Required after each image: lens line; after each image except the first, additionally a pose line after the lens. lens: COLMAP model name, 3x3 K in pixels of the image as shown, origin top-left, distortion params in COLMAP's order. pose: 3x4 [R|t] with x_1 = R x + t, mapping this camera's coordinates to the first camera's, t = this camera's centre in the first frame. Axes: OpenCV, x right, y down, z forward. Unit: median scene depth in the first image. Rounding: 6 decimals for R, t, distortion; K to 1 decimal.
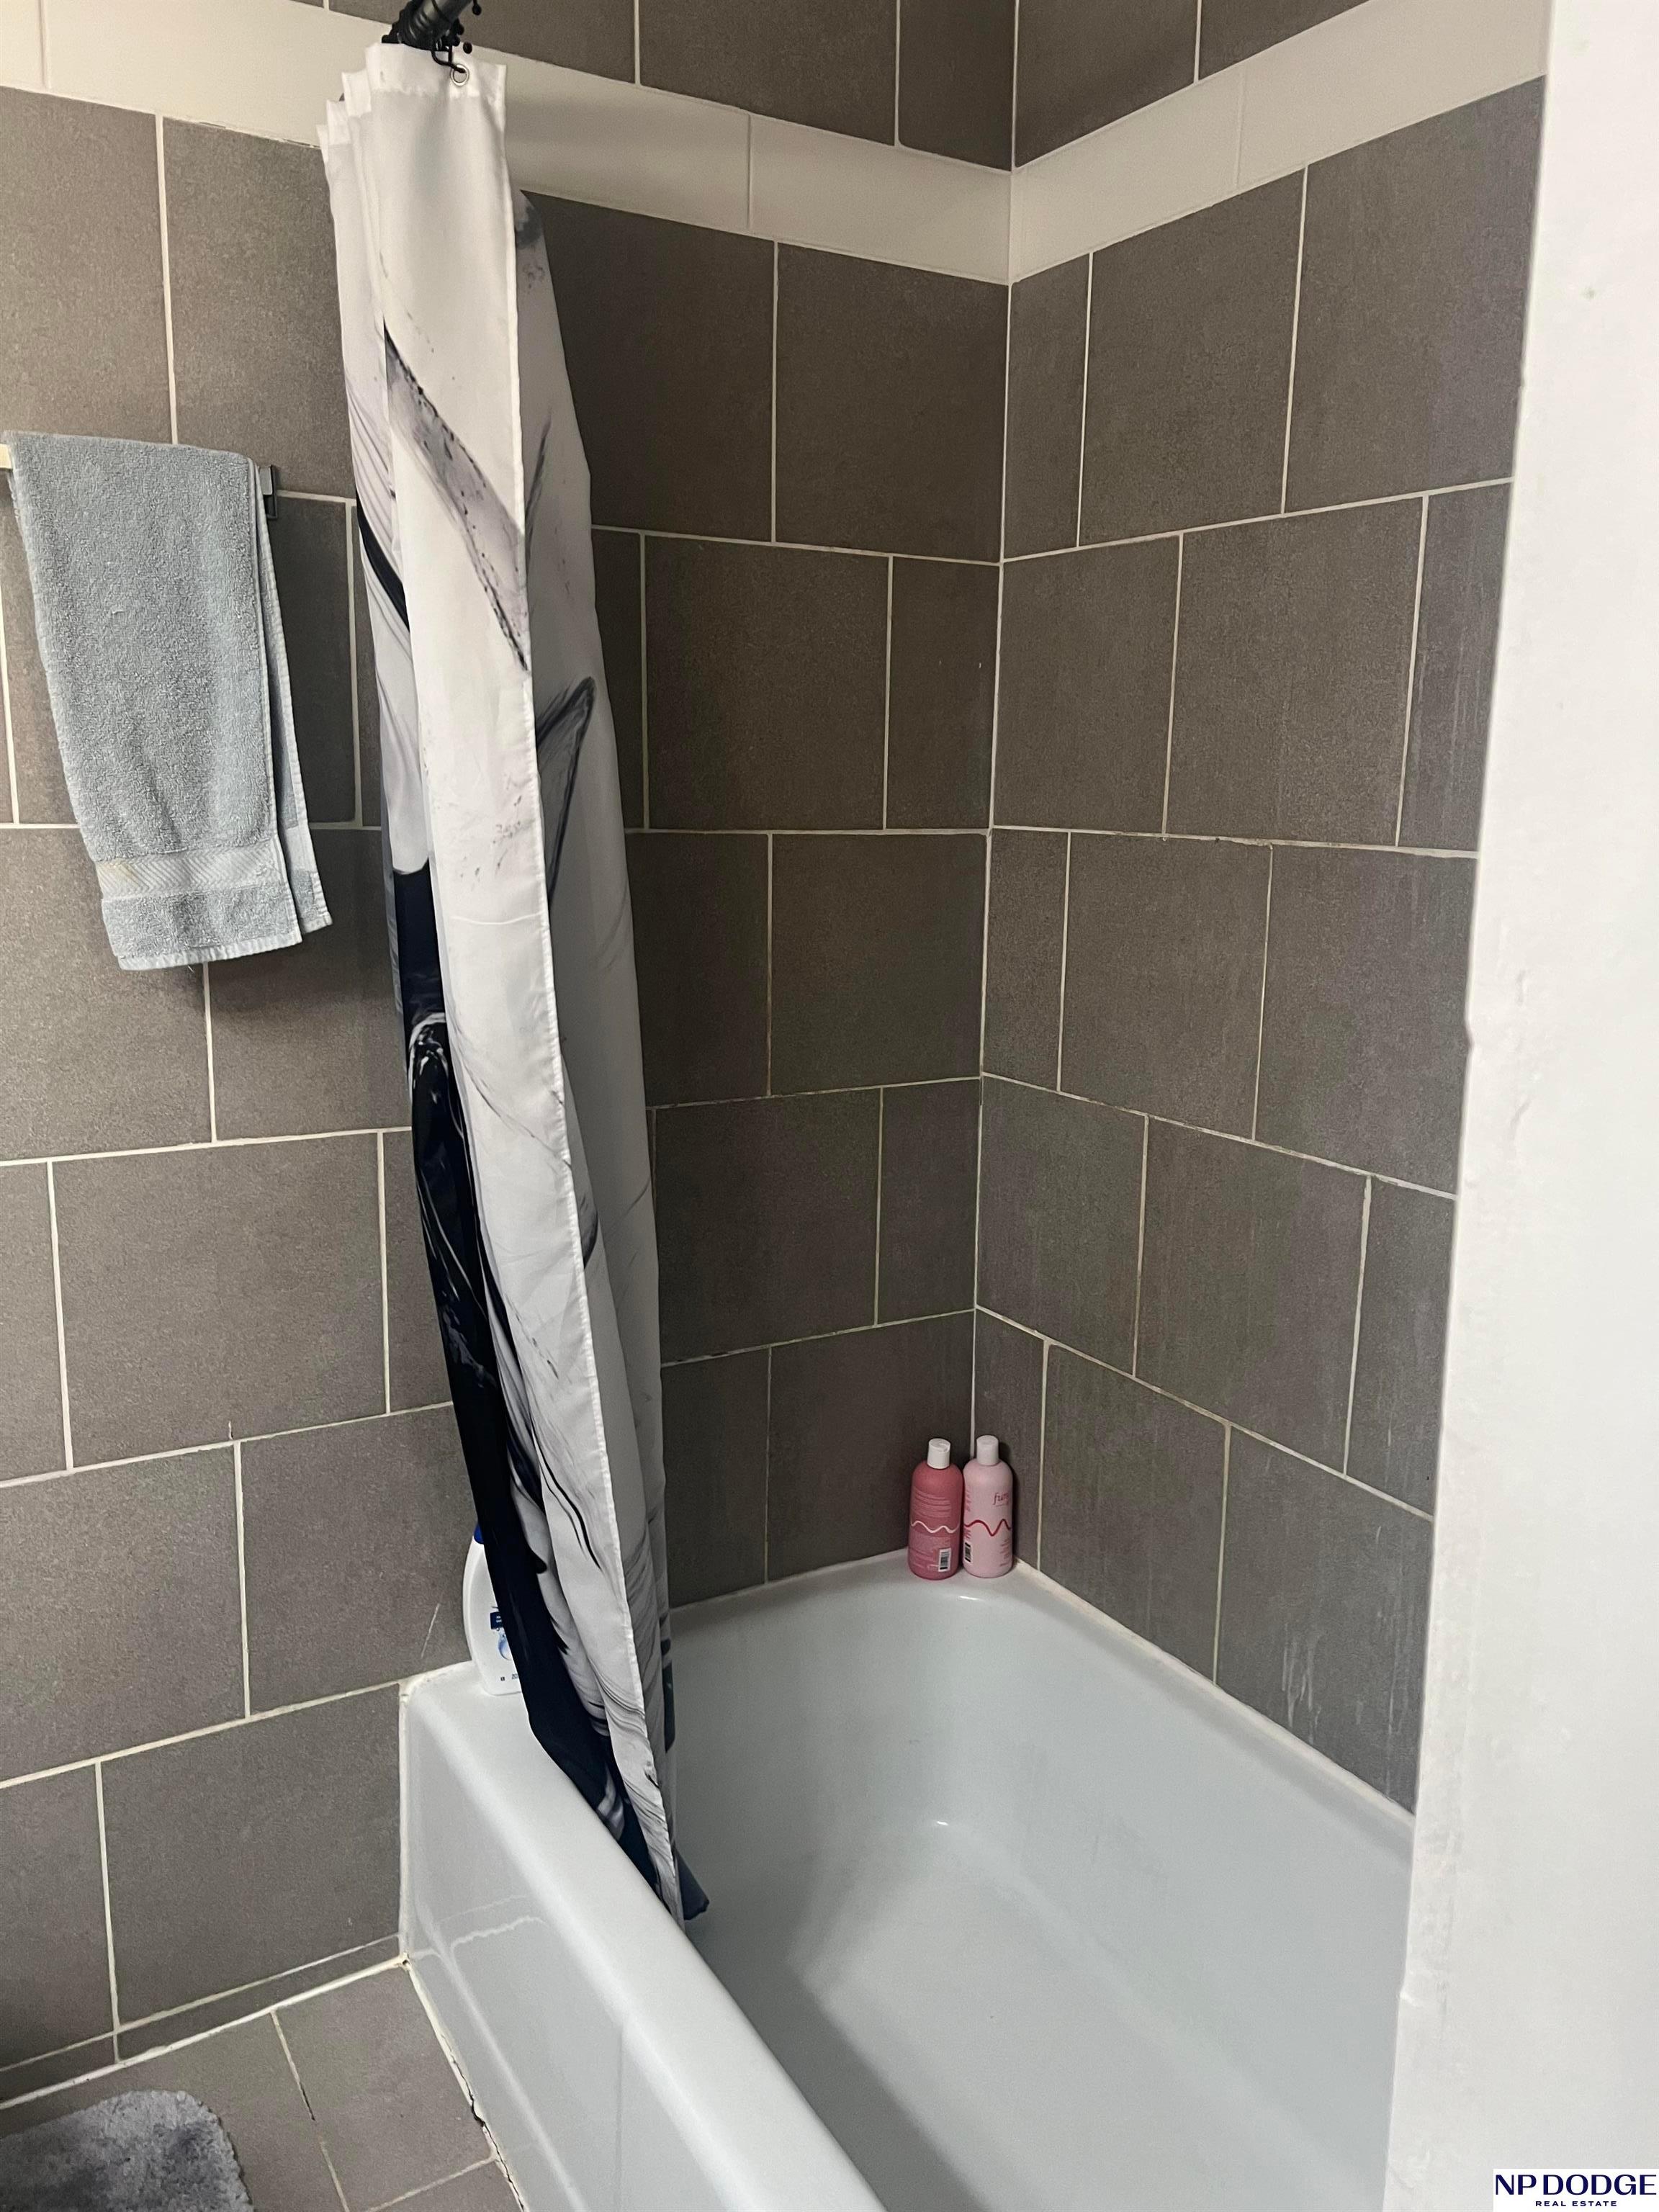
lens RADIAL K [[1706.1, 0, 830.7], [0, 1706.1, 1061.0], [0, 0, 1]] dist [0.051942, -0.044291]
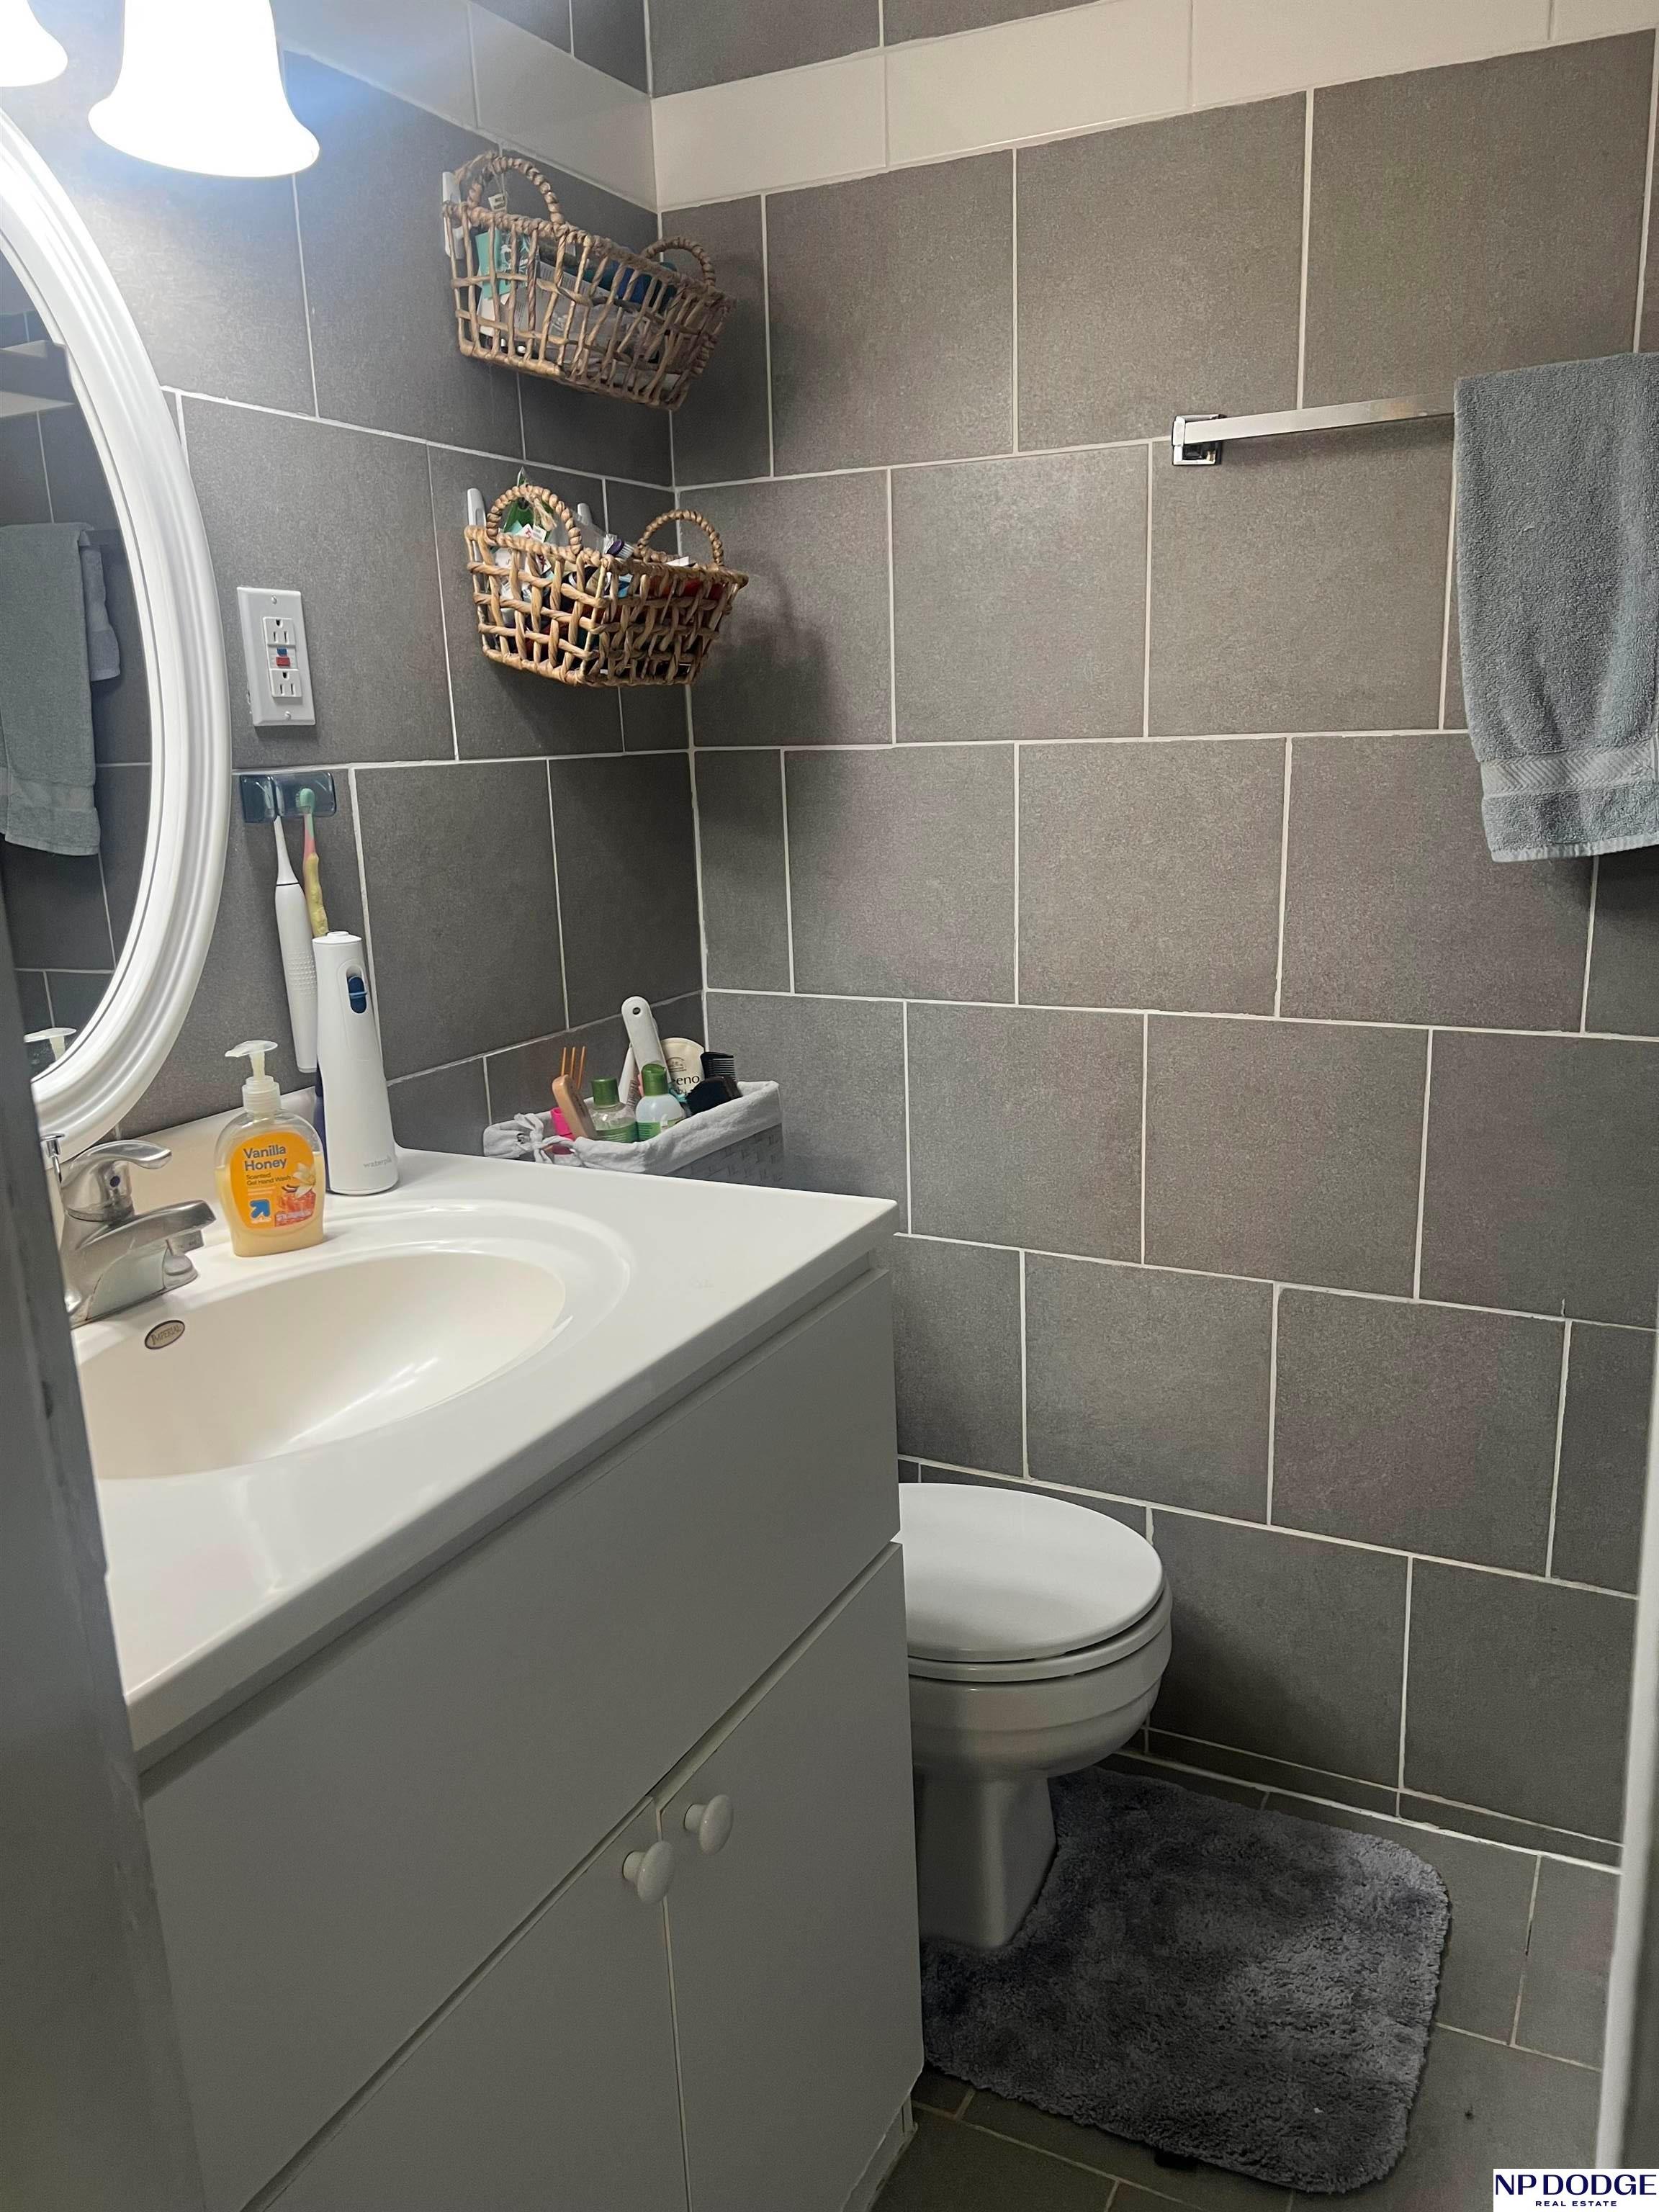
lens RADIAL K [[1706.1, 0, 830.7], [0, 1706.1, 1061.0], [0, 0, 1]] dist [0.051942, -0.044291]
pose [[0.539966, 0.139439, -0.830056, 0.283743], [-0.099782, 0.989832, 0.101370, 0.003940], [0.835751, 0.028088, 0.548389, 0.047507]]
